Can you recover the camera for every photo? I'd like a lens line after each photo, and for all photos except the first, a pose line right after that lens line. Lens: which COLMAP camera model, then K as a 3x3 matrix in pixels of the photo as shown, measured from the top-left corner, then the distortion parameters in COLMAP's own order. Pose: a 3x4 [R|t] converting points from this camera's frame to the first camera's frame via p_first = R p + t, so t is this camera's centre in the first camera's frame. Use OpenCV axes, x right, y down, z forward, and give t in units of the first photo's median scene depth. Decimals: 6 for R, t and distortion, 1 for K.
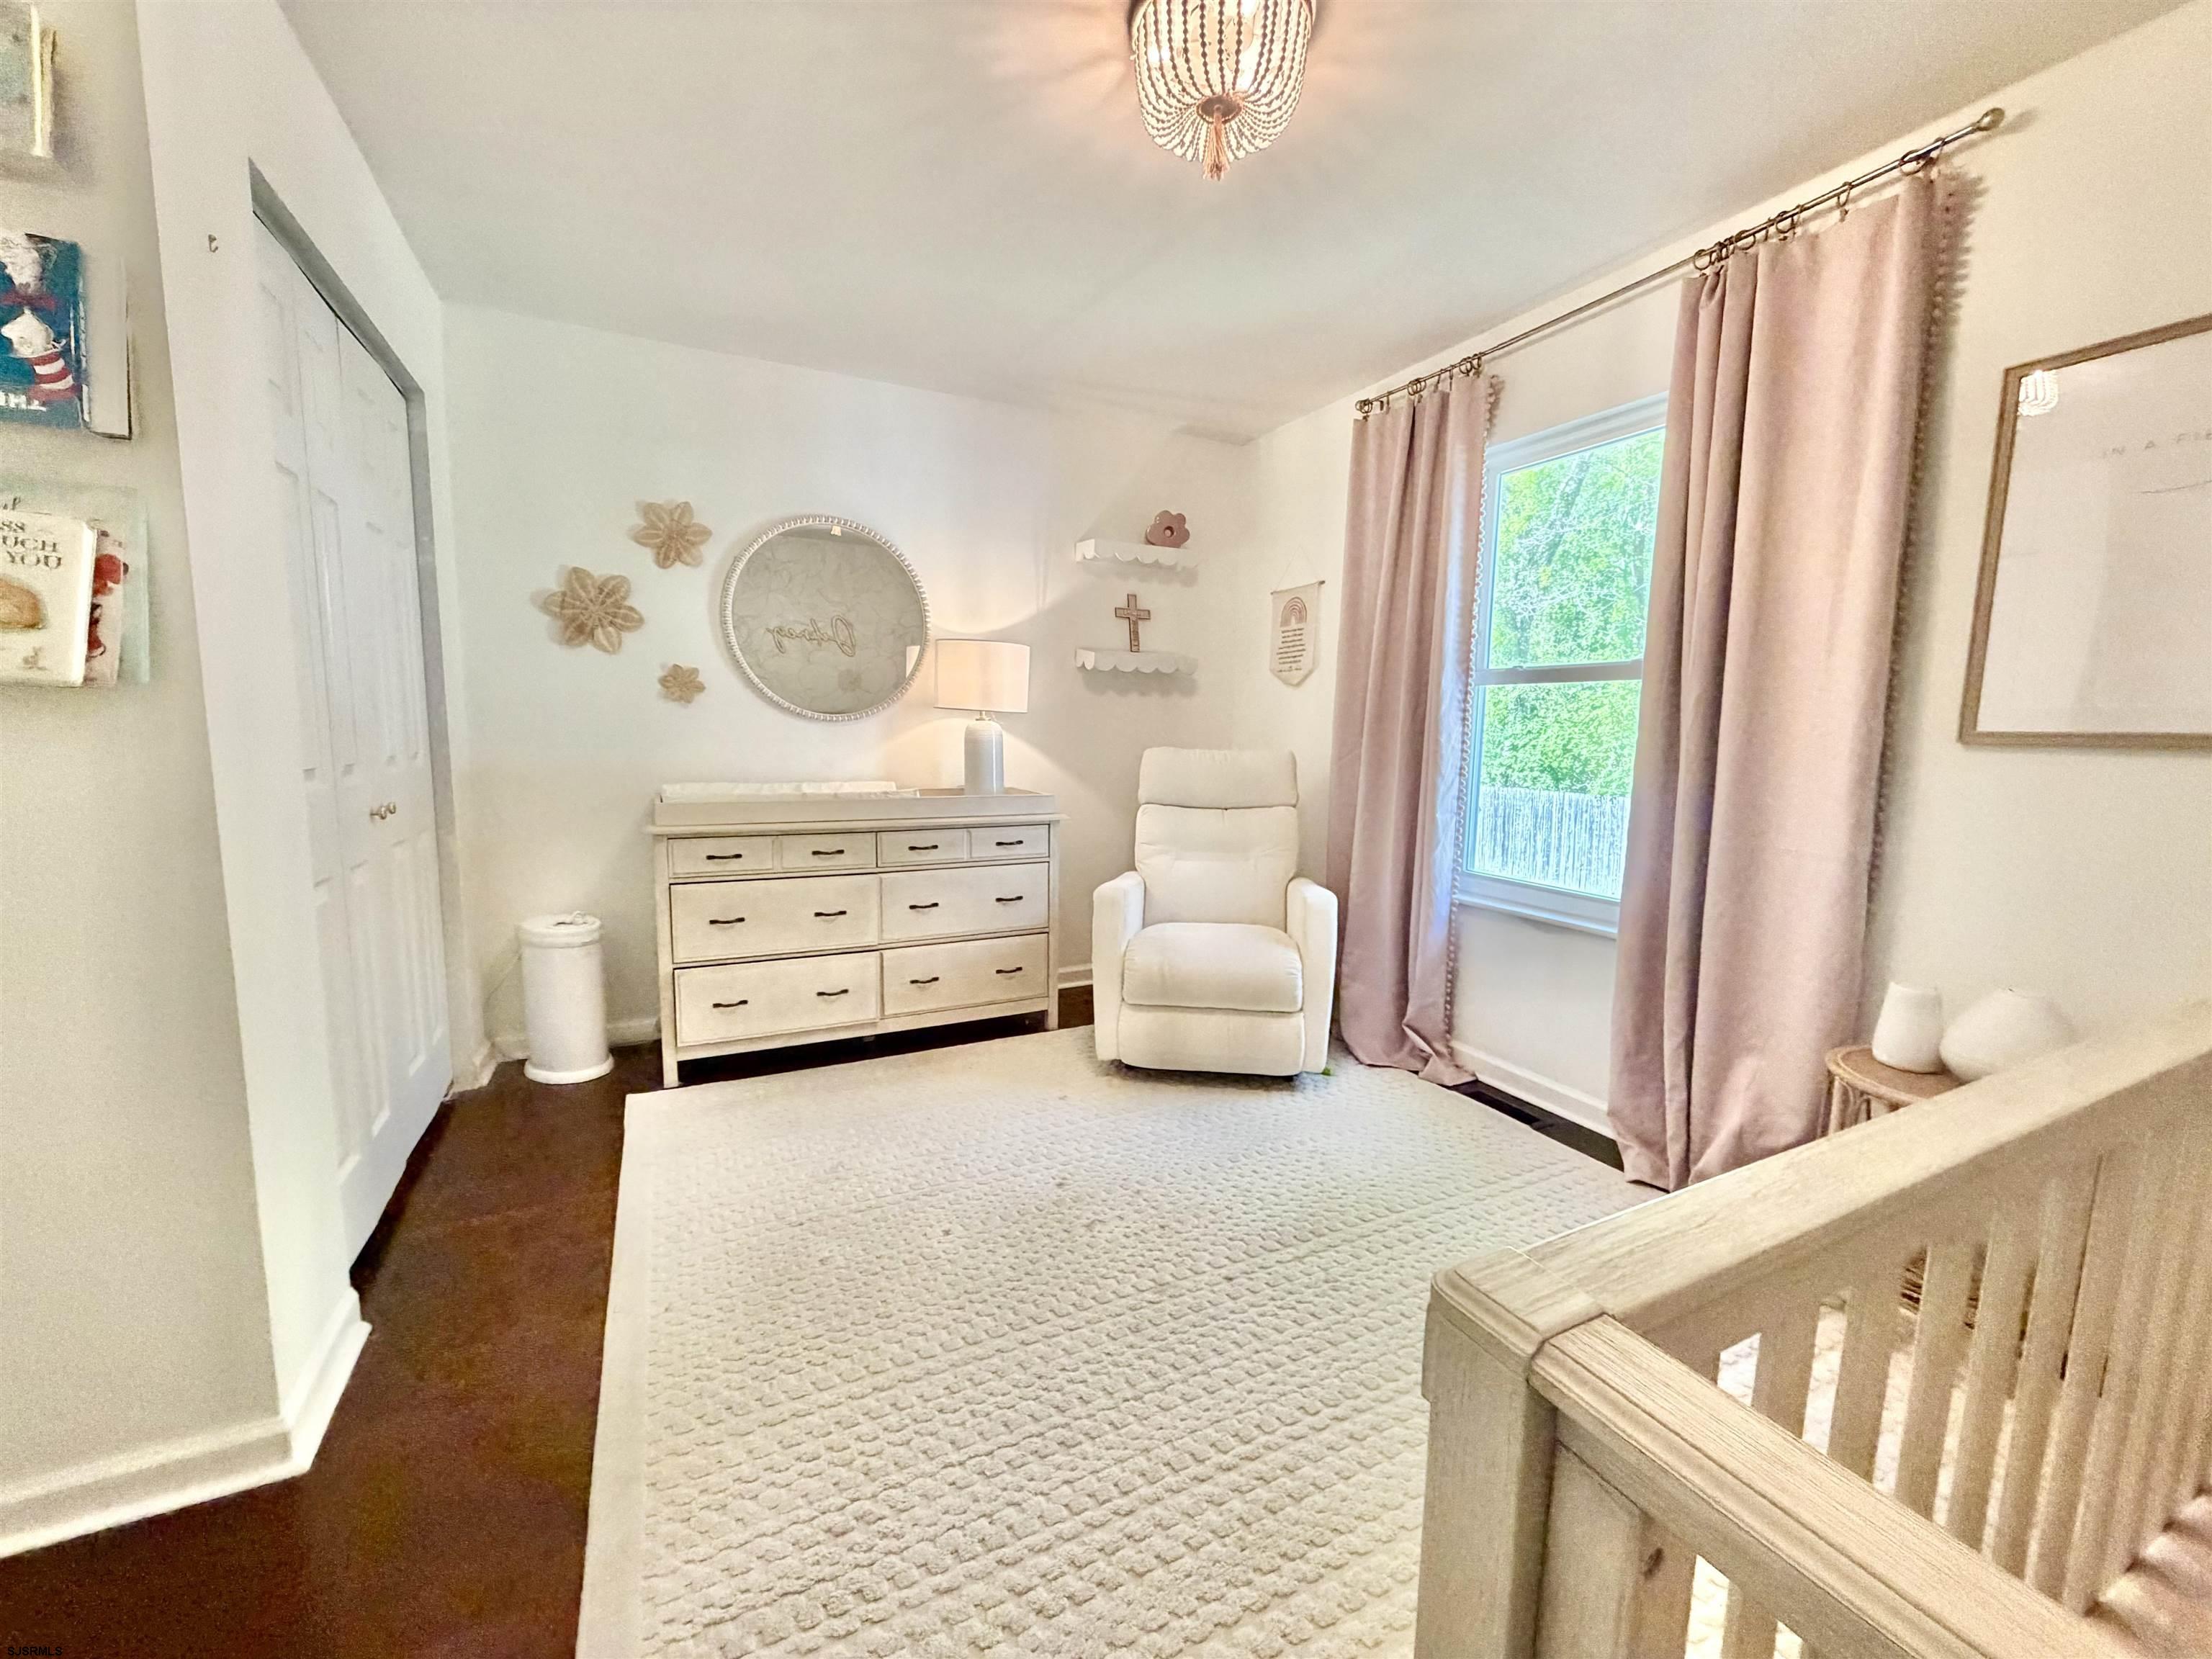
lens RADIAL K [[883.6, 0, 1101.6], [0, 883.6, 831.0], [0, 0, 1]] dist [-0.000636, -0.000063]
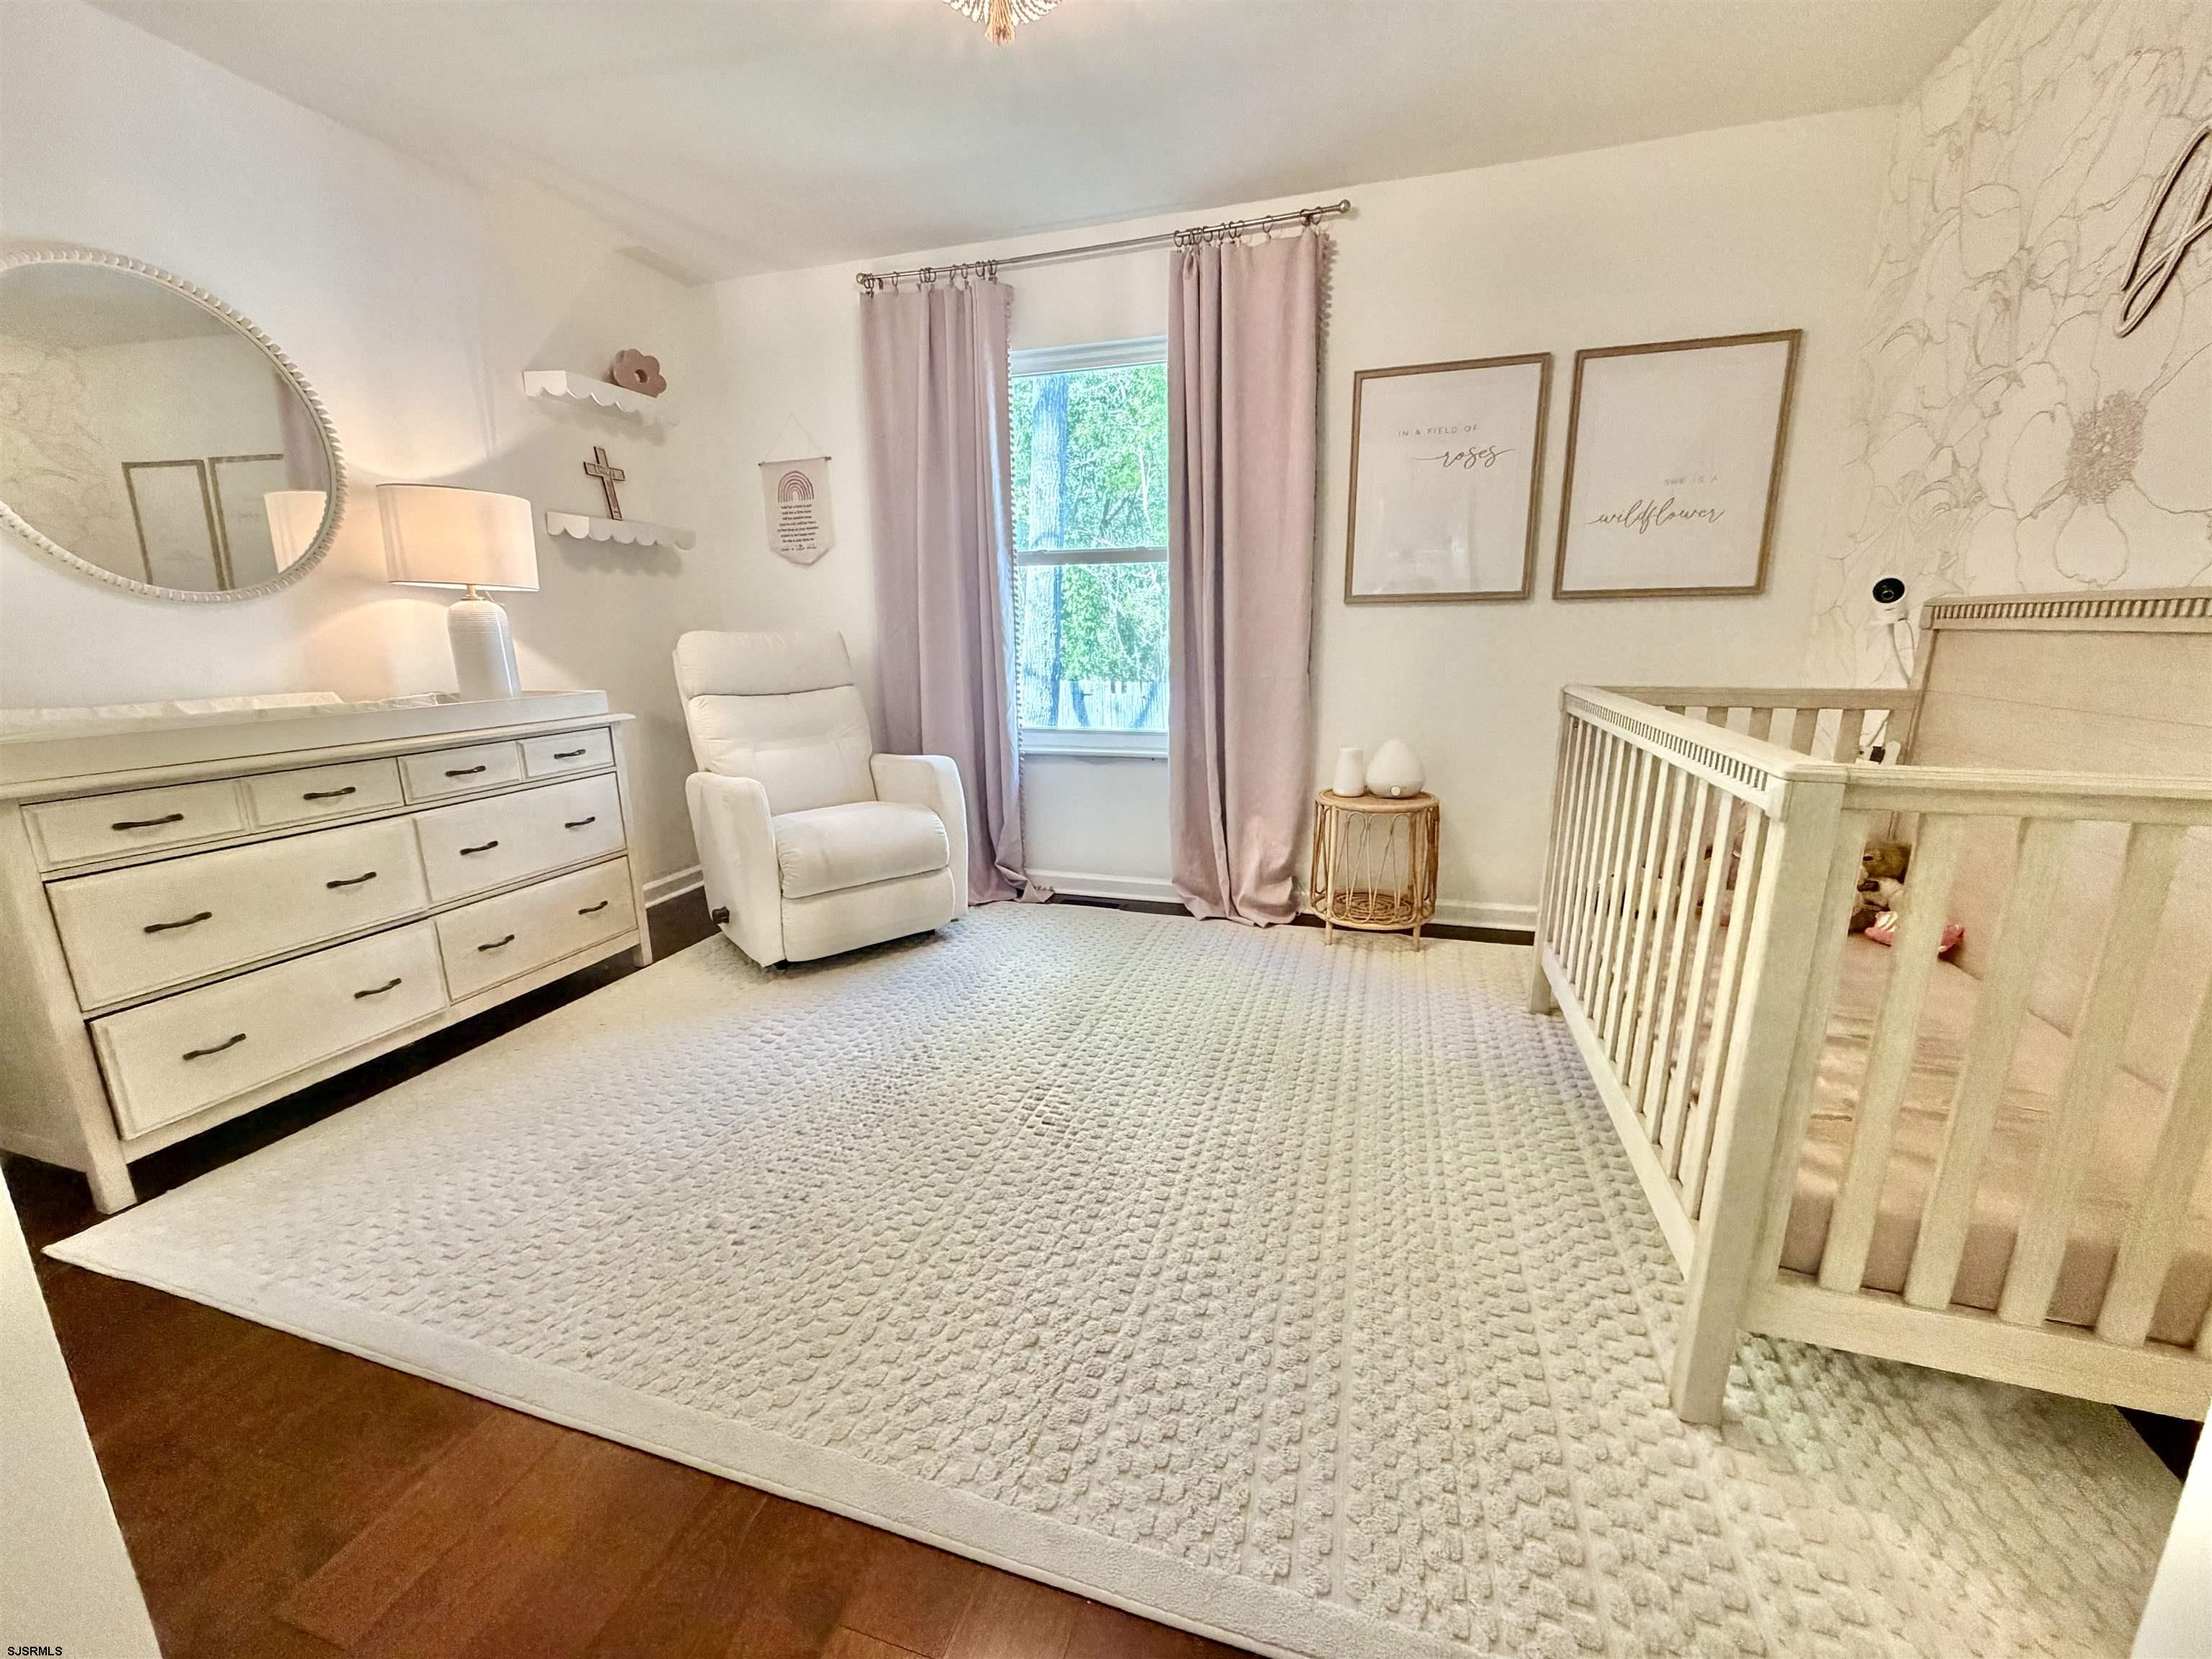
lens RADIAL K [[883.6, 0, 1104.9], [0, 883.6, 830.9], [0, 0, 1]] dist [-0.000636, -0.000063]
pose [[0.689959, -0.185910, 0.699567, -0.365906], [0.106201, 0.981996, 0.156223, 0.009051], [-0.716015, -0.033493, 0.697281, 0.086359]]
